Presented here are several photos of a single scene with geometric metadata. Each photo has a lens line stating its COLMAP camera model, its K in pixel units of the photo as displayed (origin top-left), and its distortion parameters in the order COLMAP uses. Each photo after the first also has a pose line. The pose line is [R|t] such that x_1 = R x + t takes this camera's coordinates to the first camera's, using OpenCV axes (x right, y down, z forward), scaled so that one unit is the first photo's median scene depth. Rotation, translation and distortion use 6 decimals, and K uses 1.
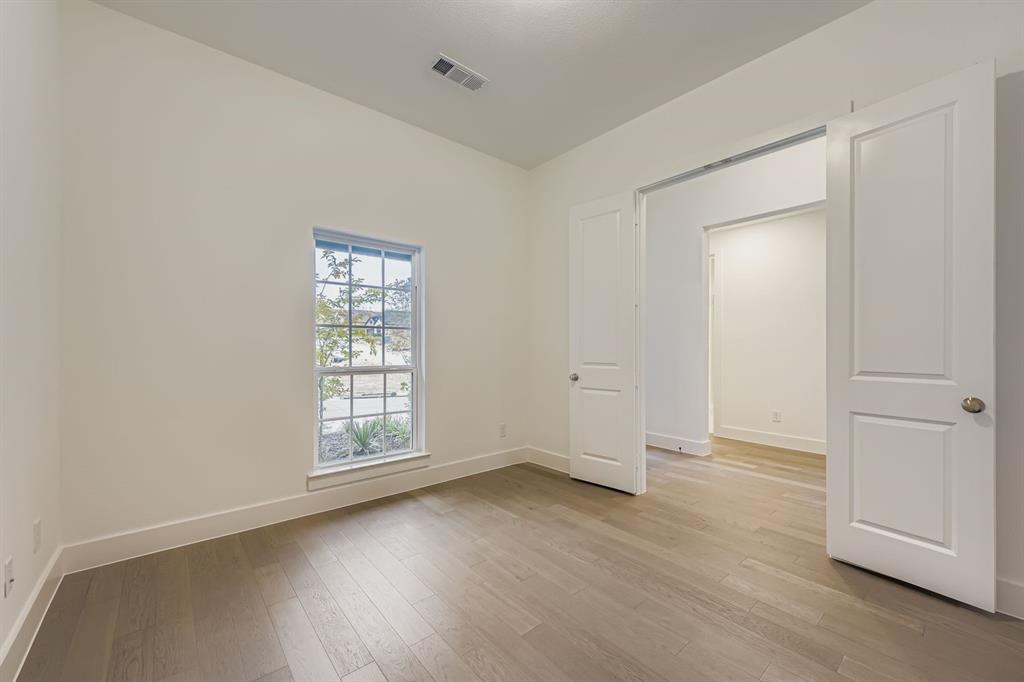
lens RADIAL K [[417.0, 0, 511.6], [0, 417.0, 347.8], [0, 0, 1]] dist [0.014316, -0.000350]
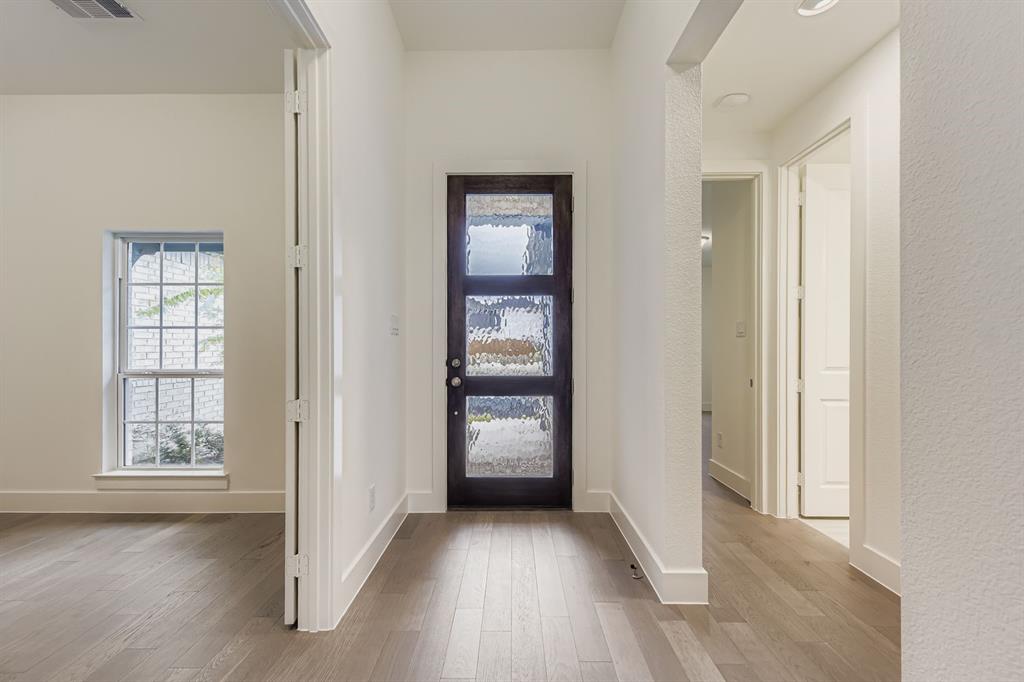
lens RADIAL K [[417.0, 0, 511.6], [0, 417.0, 347.8], [0, 0, 1]] dist [0.014316, -0.000350]
pose [[0.758512, -0.000964, -0.651658, 0.845981], [-0.000268, 0.999998, -0.001792, -0.003012], [0.651659, 0.001534, 0.758511, 0.773724]]
